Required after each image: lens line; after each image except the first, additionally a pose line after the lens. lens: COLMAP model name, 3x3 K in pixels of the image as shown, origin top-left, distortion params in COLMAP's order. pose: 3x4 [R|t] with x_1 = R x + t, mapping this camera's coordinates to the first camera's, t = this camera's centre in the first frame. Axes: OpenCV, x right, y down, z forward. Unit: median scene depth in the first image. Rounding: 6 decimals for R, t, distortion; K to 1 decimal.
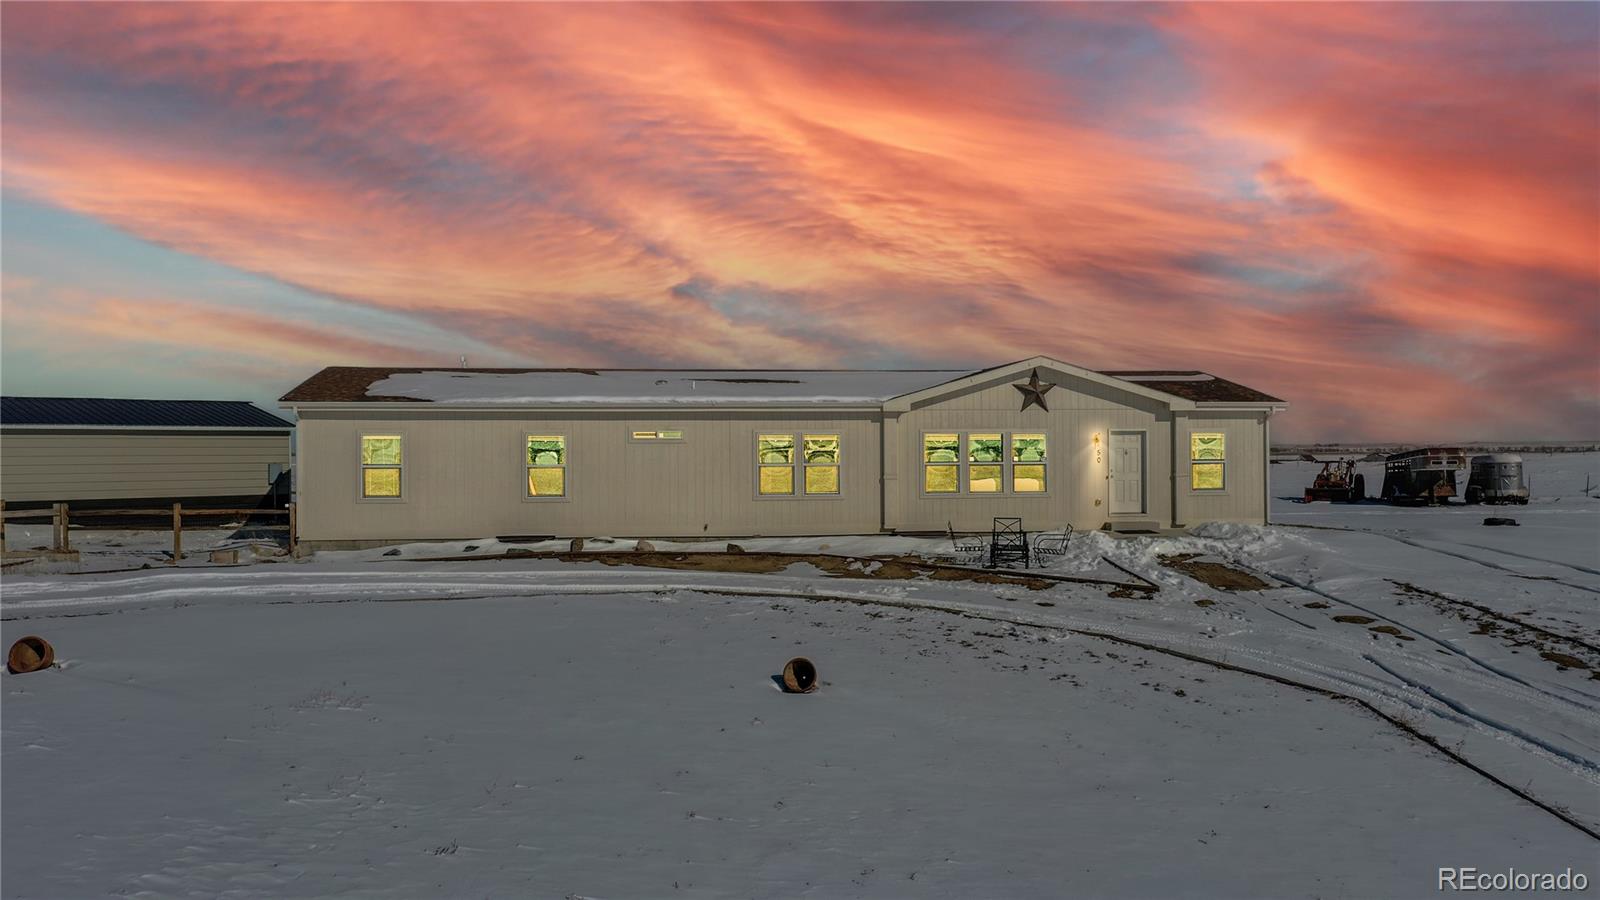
lens RADIAL K [[1267.7, 0, 800.0], [0, 1267.7, 450.0], [0, 0, 1]] dist [0.021746, 0.001803]
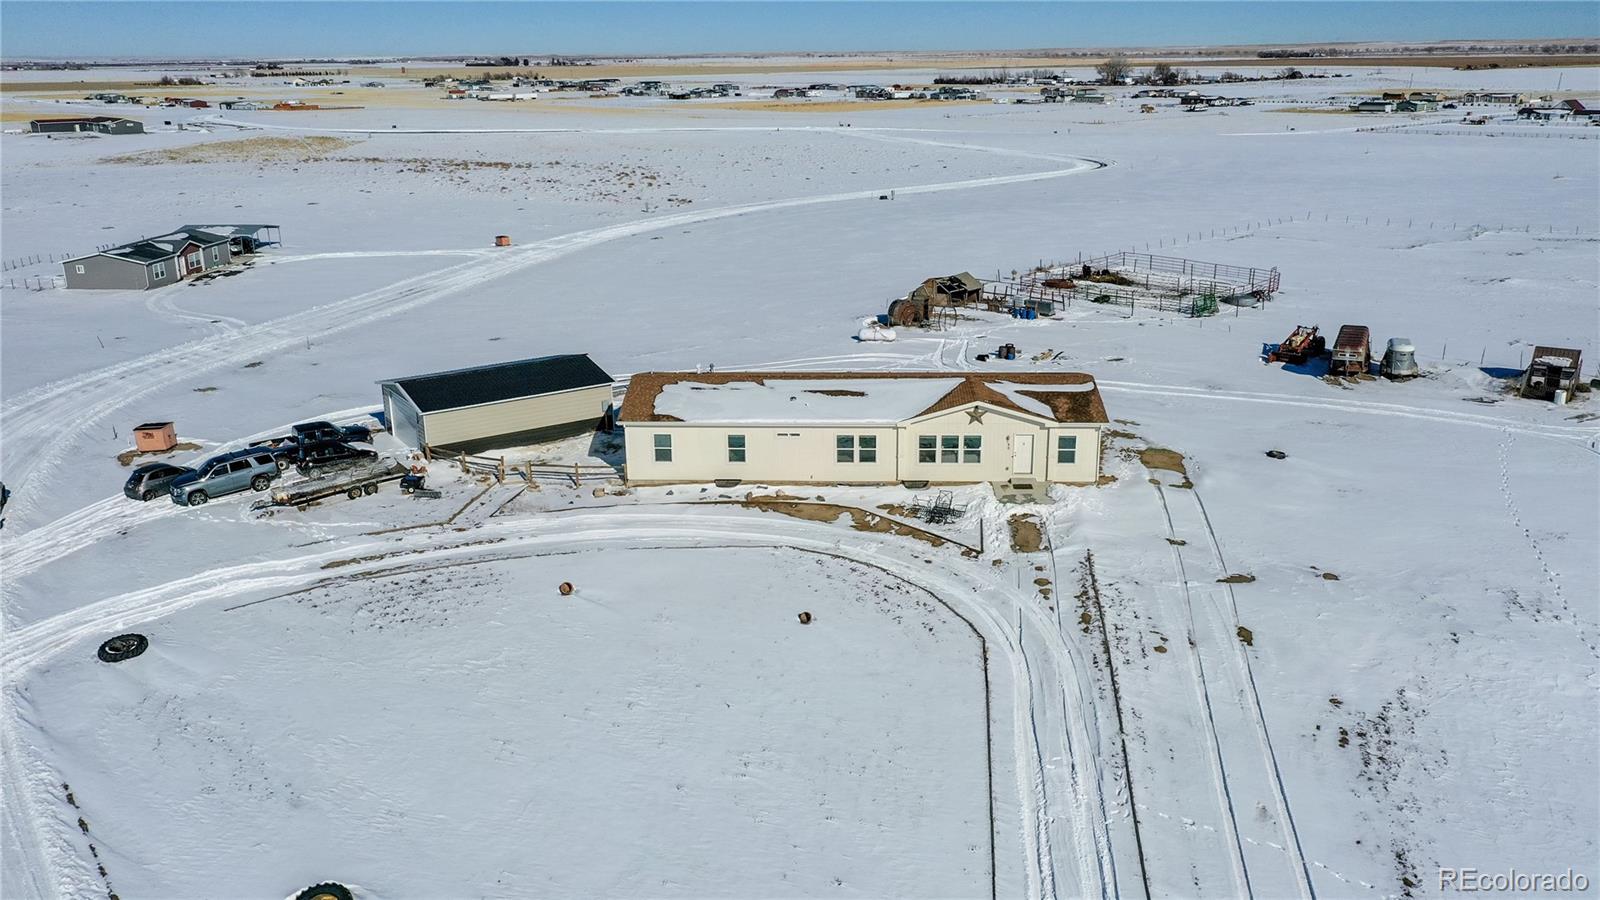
lens RADIAL K [[1267.7, 0, 800.0], [0, 1267.7, 450.0], [0, 0, 1]] dist [0.021746, 0.001803]
pose [[0.983246, 0.049155, -0.175533, 0.272150], [0.006669, 0.952610, 0.304121, -0.617045], [0.182163, -0.300197, 0.936322, -0.954194]]
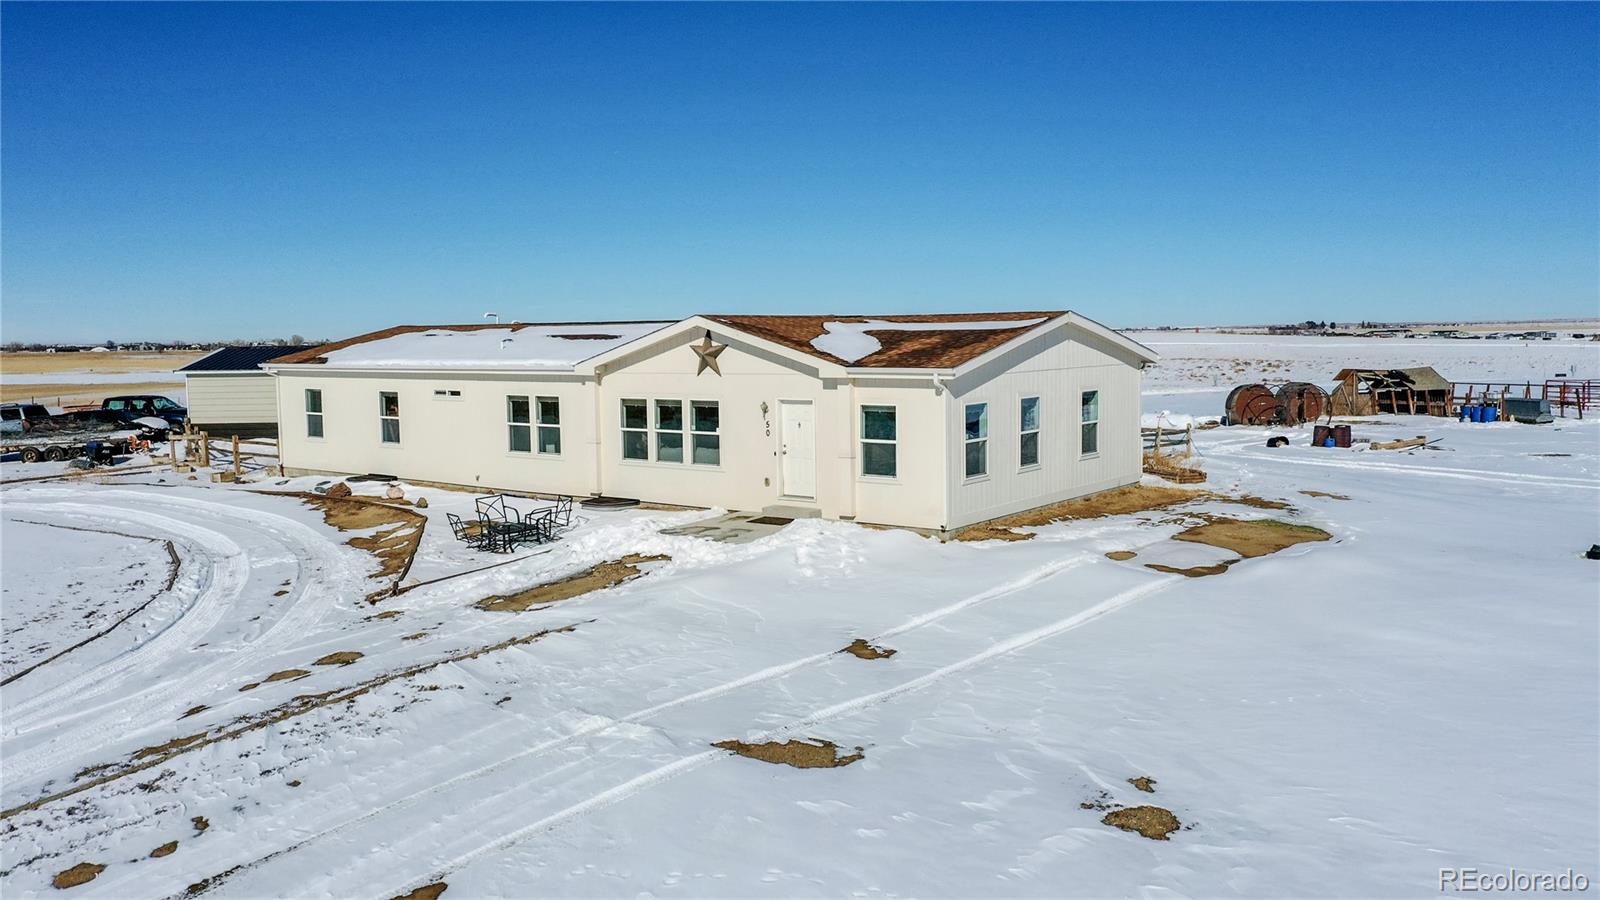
lens RADIAL K [[1267.7, 0, 800.0], [0, 1267.7, 450.0], [0, 0, 1]] dist [0.021746, 0.001803]
pose [[0.698359, 0.058513, -0.713352, 0.892922], [0.013135, 0.995437, 0.094510, -0.063604], [0.715627, -0.075372, 0.694404, 0.432907]]
